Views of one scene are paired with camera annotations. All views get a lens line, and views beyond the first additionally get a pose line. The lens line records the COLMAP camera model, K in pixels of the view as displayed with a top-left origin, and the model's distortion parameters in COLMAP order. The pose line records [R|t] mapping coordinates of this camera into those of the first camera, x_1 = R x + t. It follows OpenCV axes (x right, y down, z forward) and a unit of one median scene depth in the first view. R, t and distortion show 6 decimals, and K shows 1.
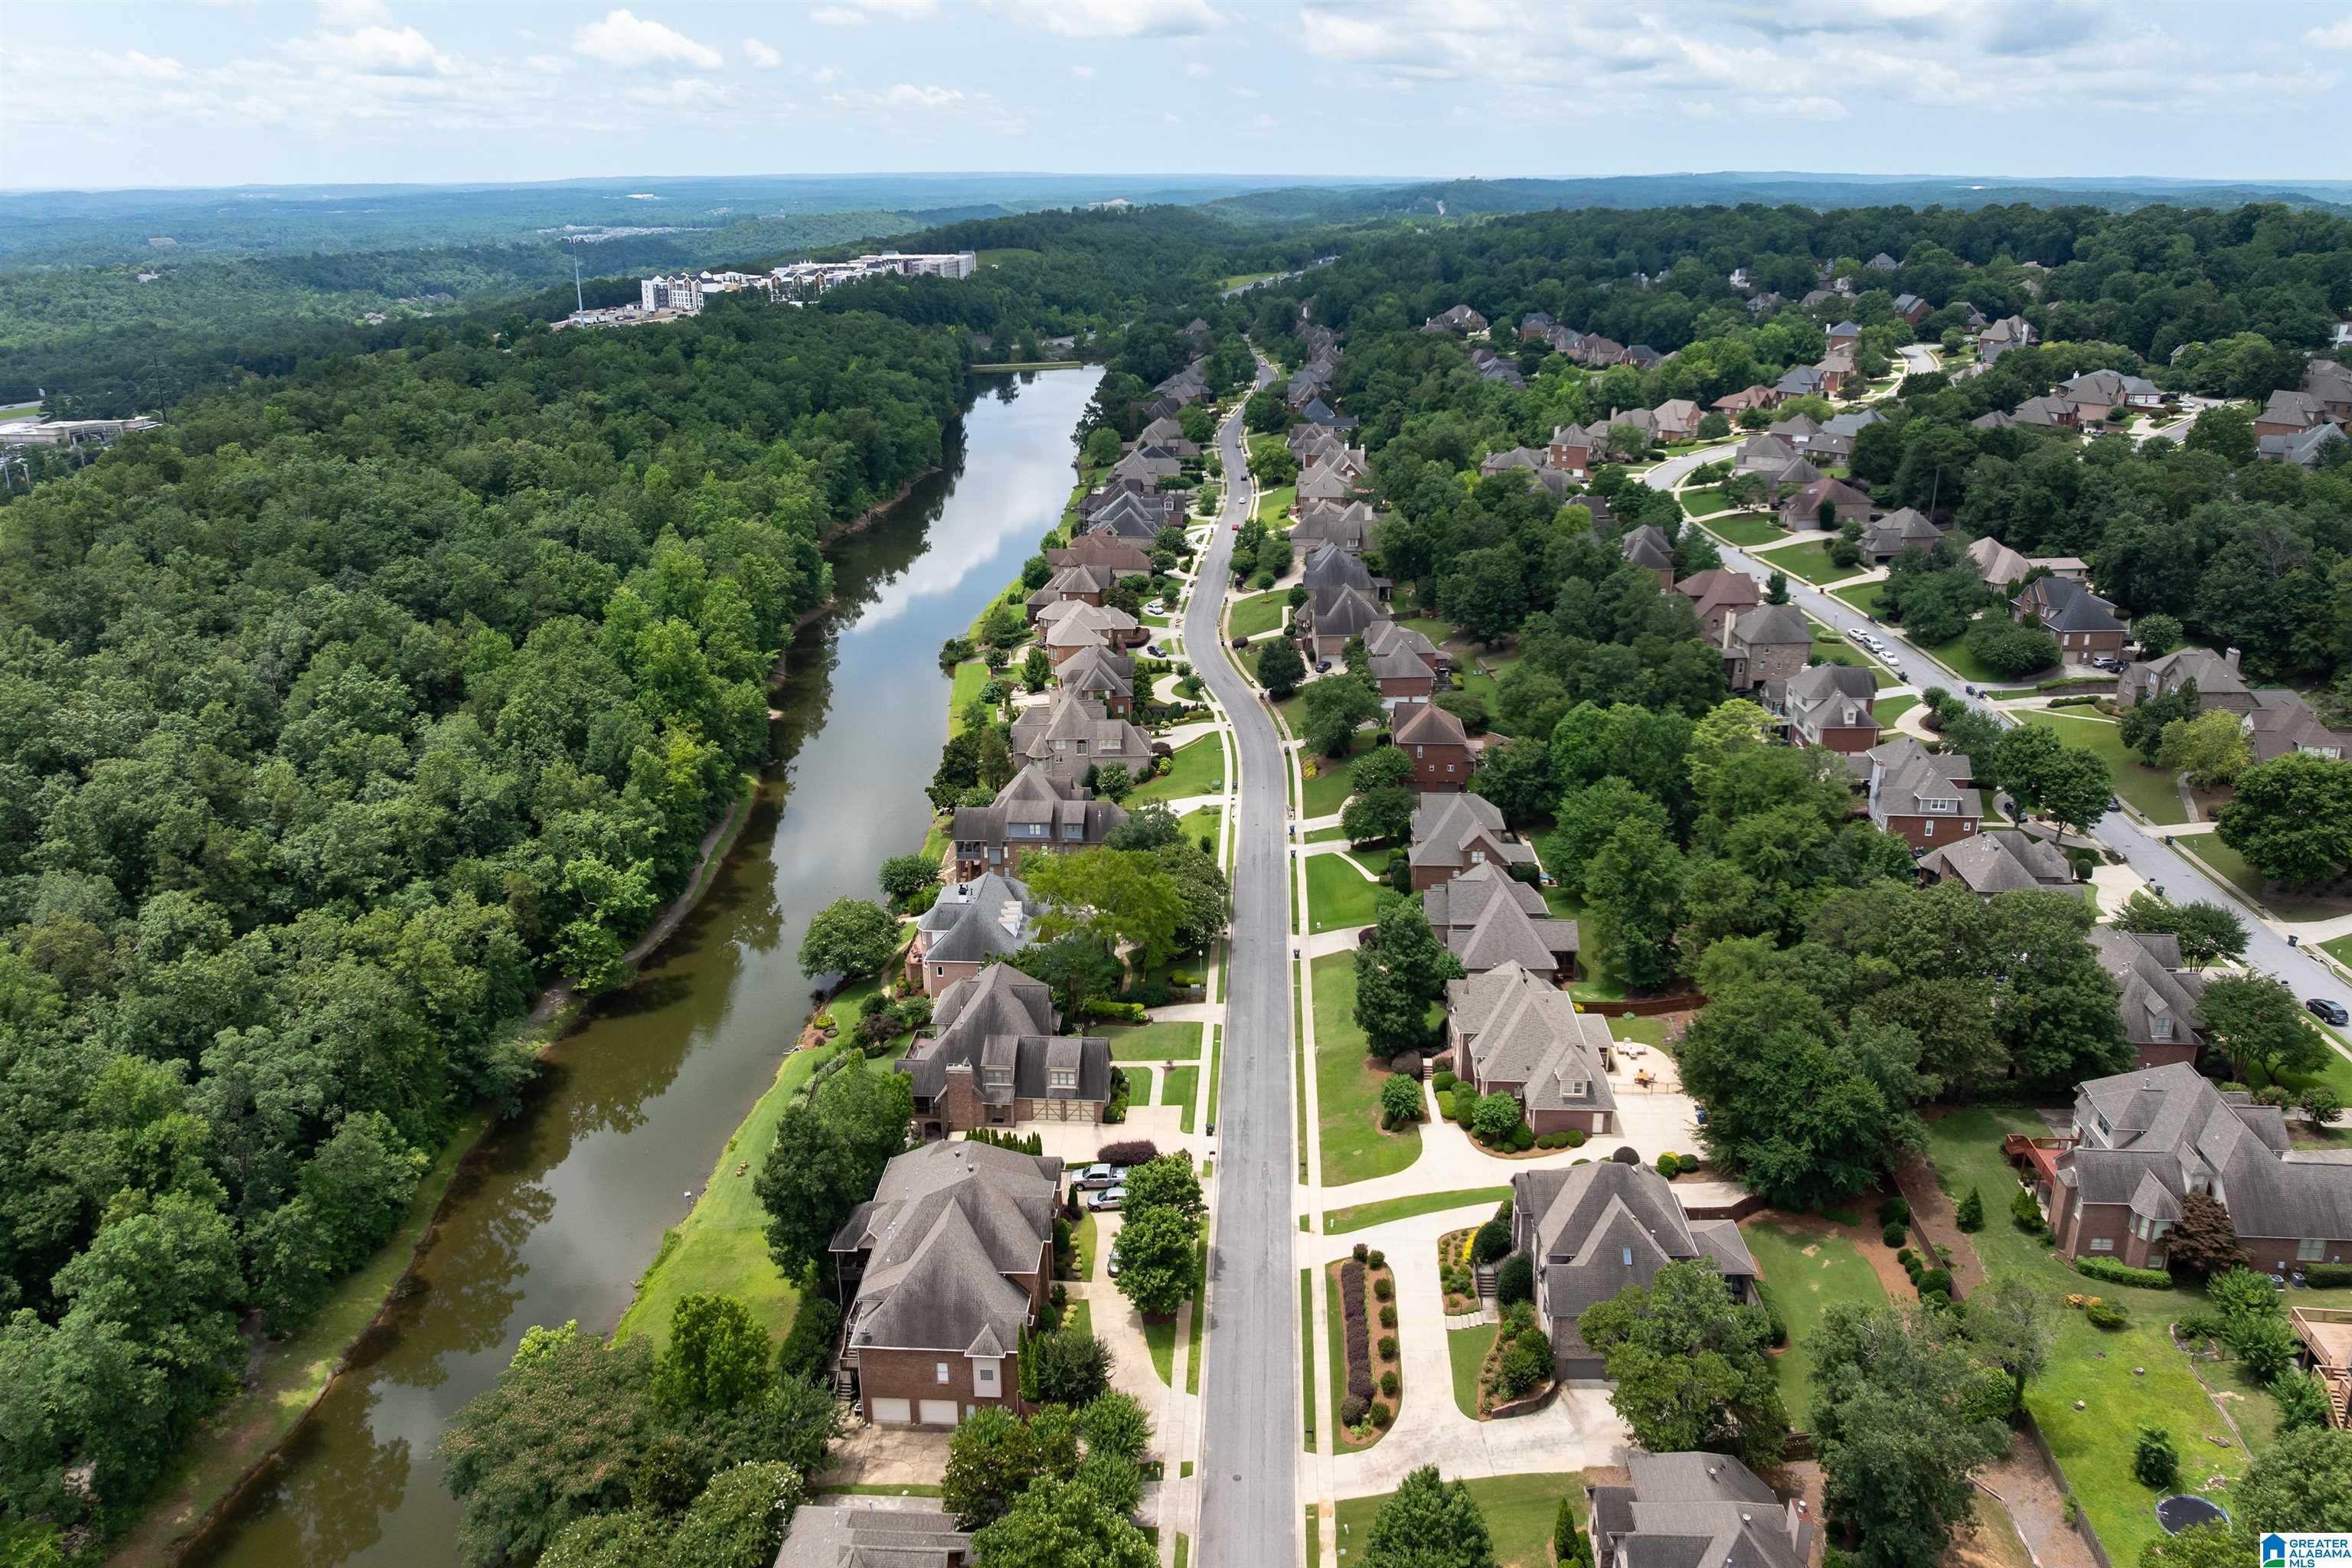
lens RADIAL K [[1639.3, 0, 1194.8], [0, 1639.3, 792.5], [0, 0, 1]] dist [-0.036631, 0.001711]
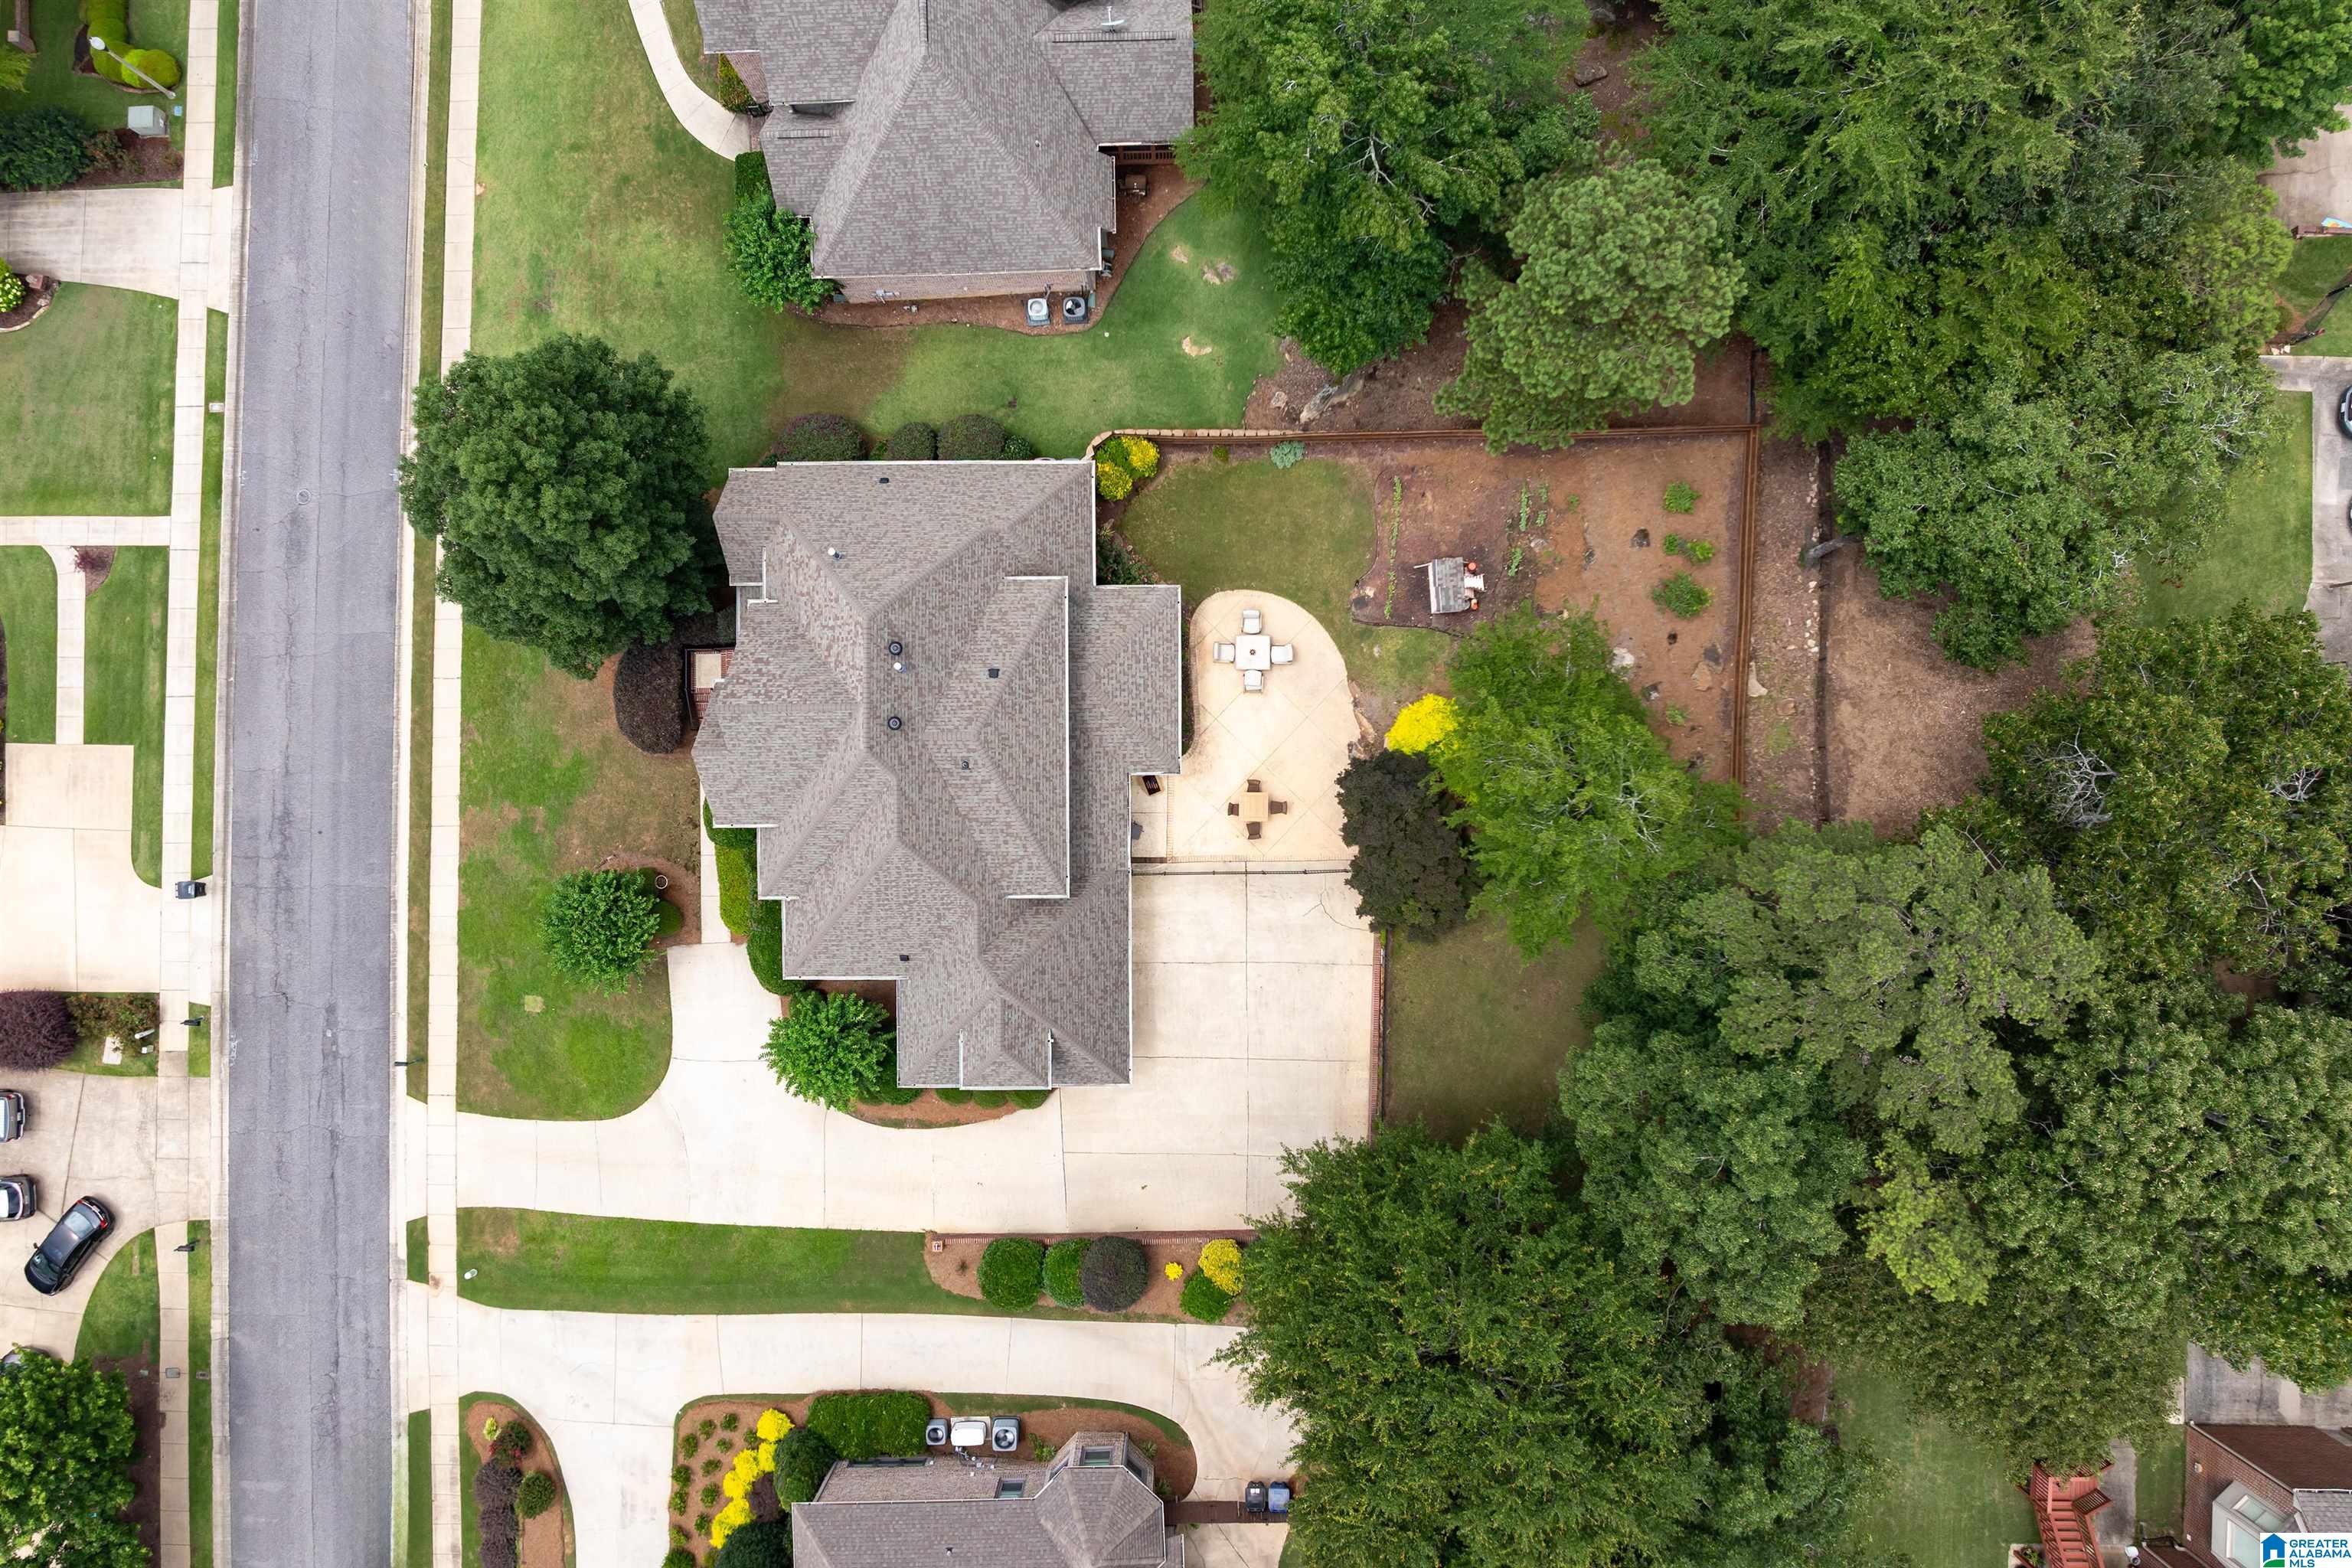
lens RADIAL K [[1639.3, 0, 1194.8], [0, 1639.3, 792.5], [0, 0, 1]] dist [-0.036631, 0.001711]
pose [[0.999005, -0.044582, 0.001502, 0.147053], [0.014401, 0.354193, 0.935062, -0.100421], [-0.042219, -0.934109, 0.354482, 0.490126]]
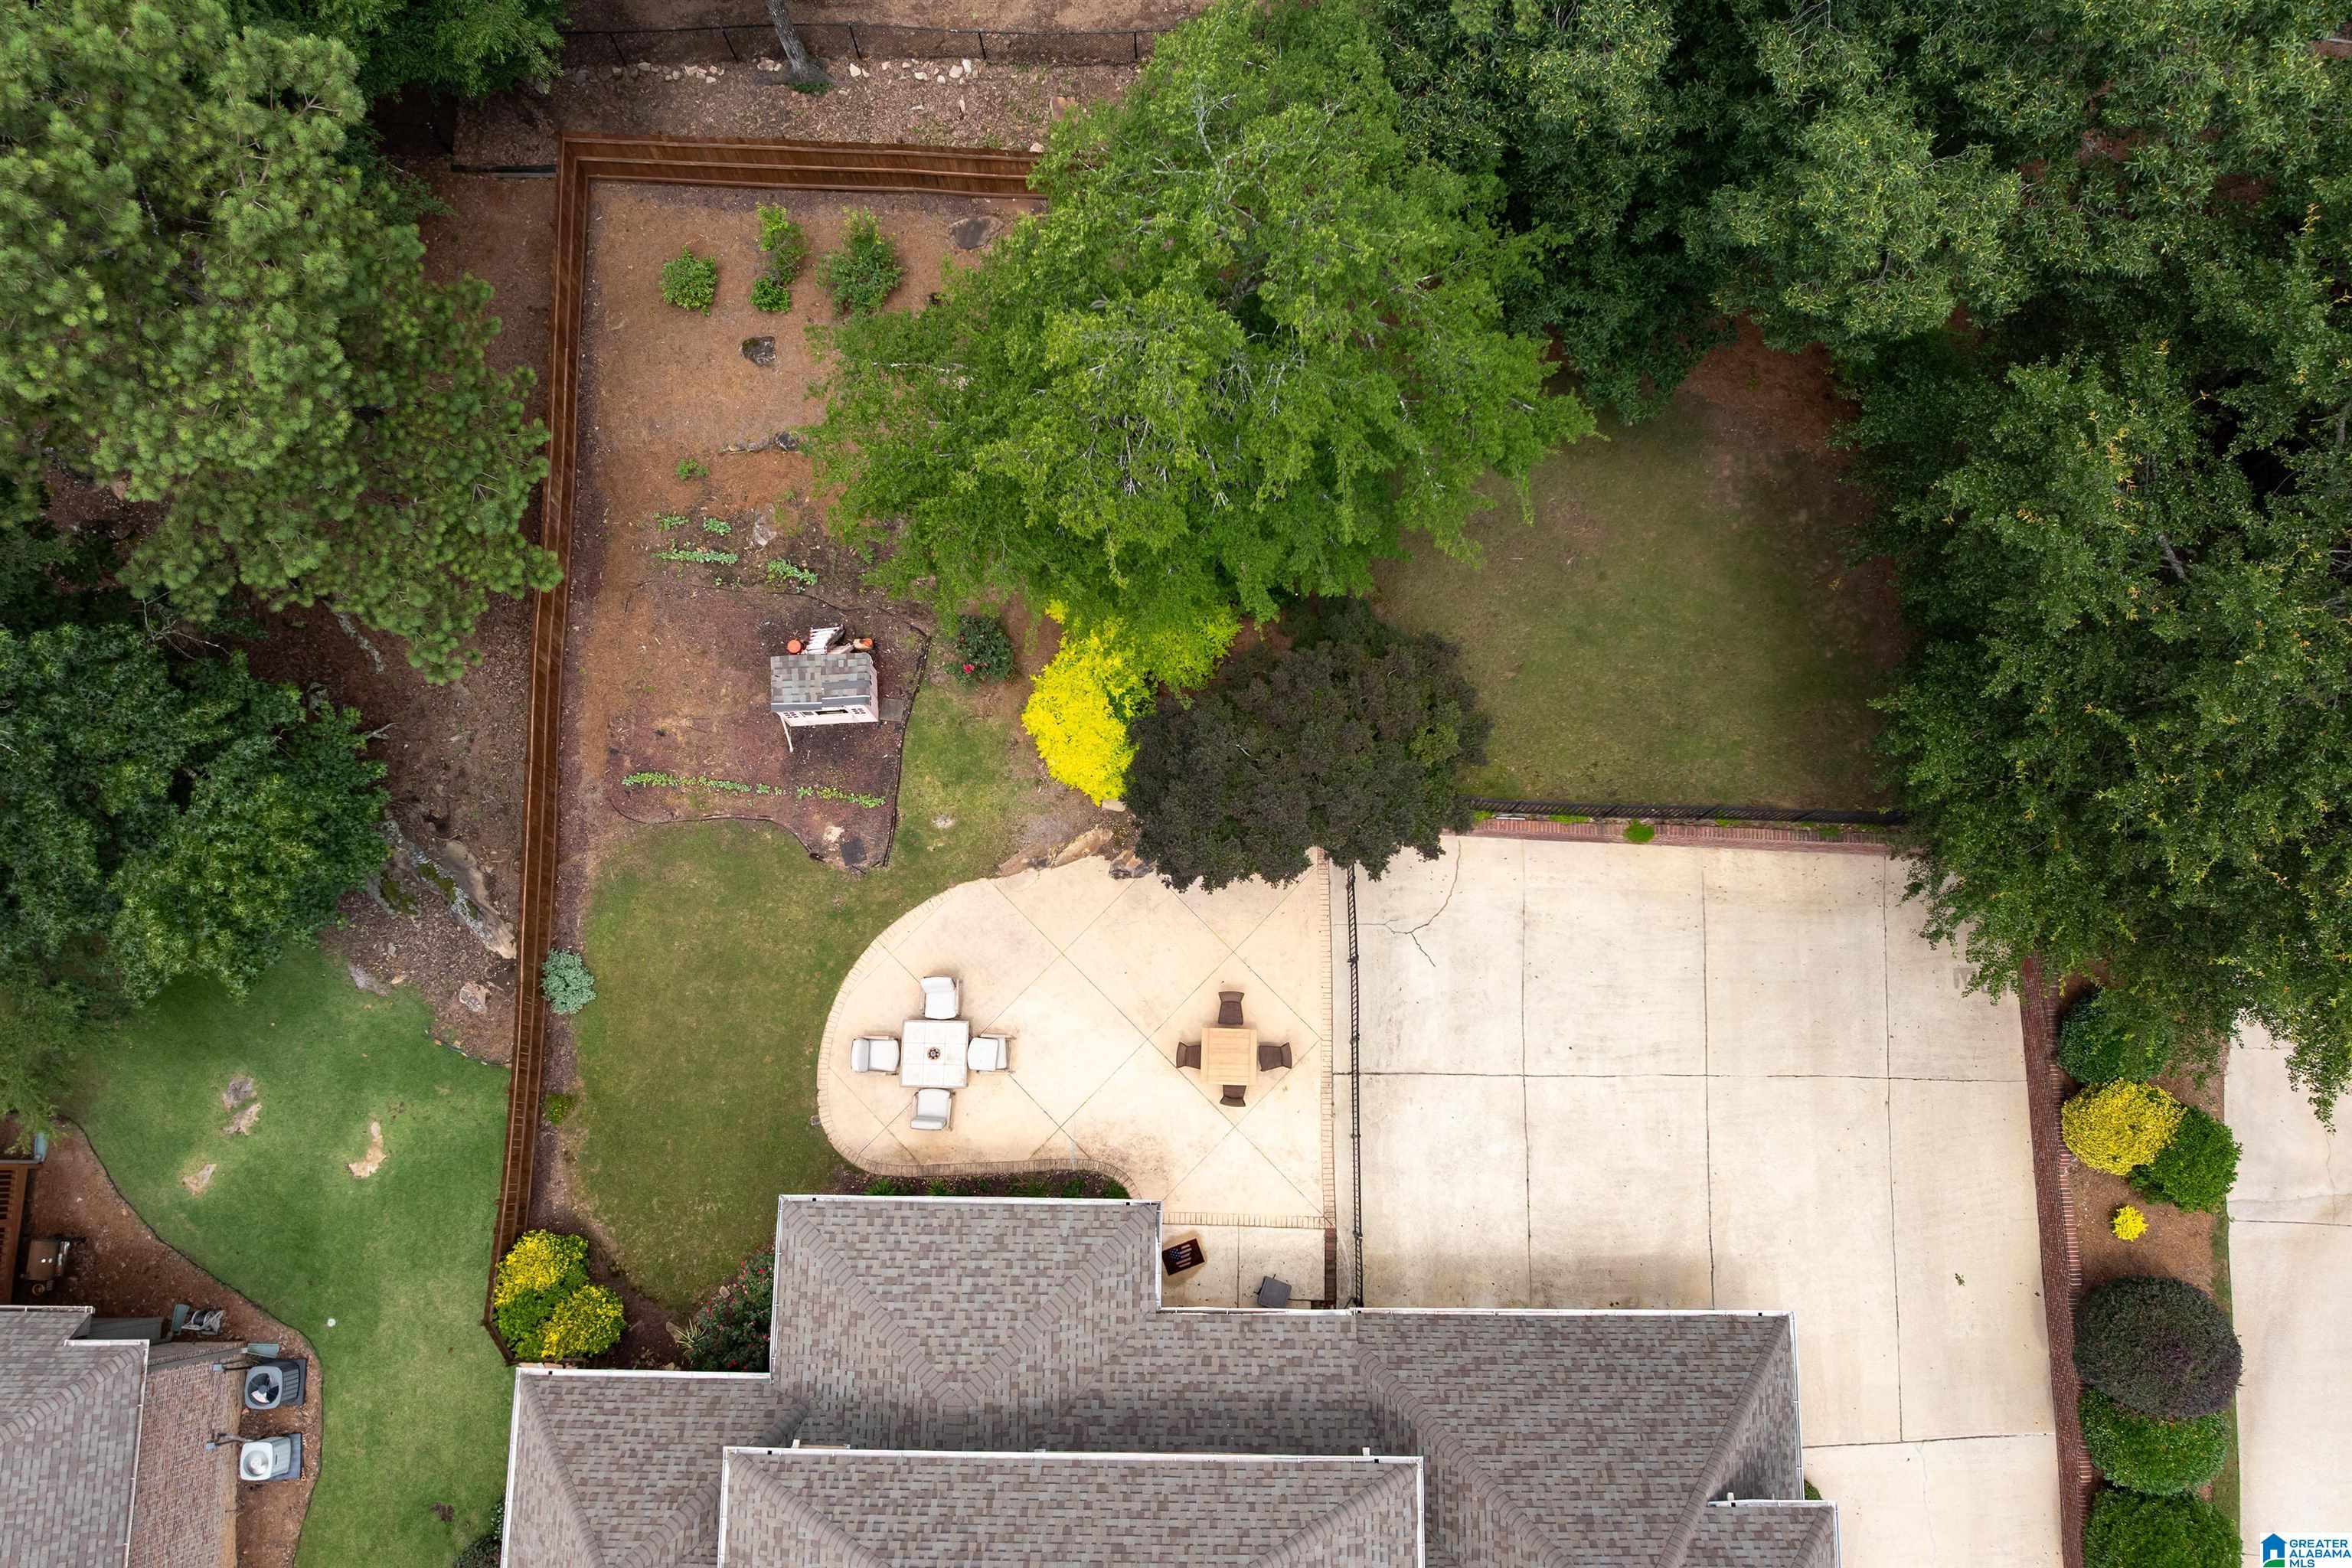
lens RADIAL K [[1639.3, 0, 1194.8], [0, 1639.3, 792.5], [0, 0, 1]] dist [-0.036631, 0.001711]
pose [[-0.029138, -0.976309, 0.214412, 0.148646], [0.367684, 0.188995, 0.910543, -0.007365], [-0.929494, 0.105368, 0.353466, 0.524002]]
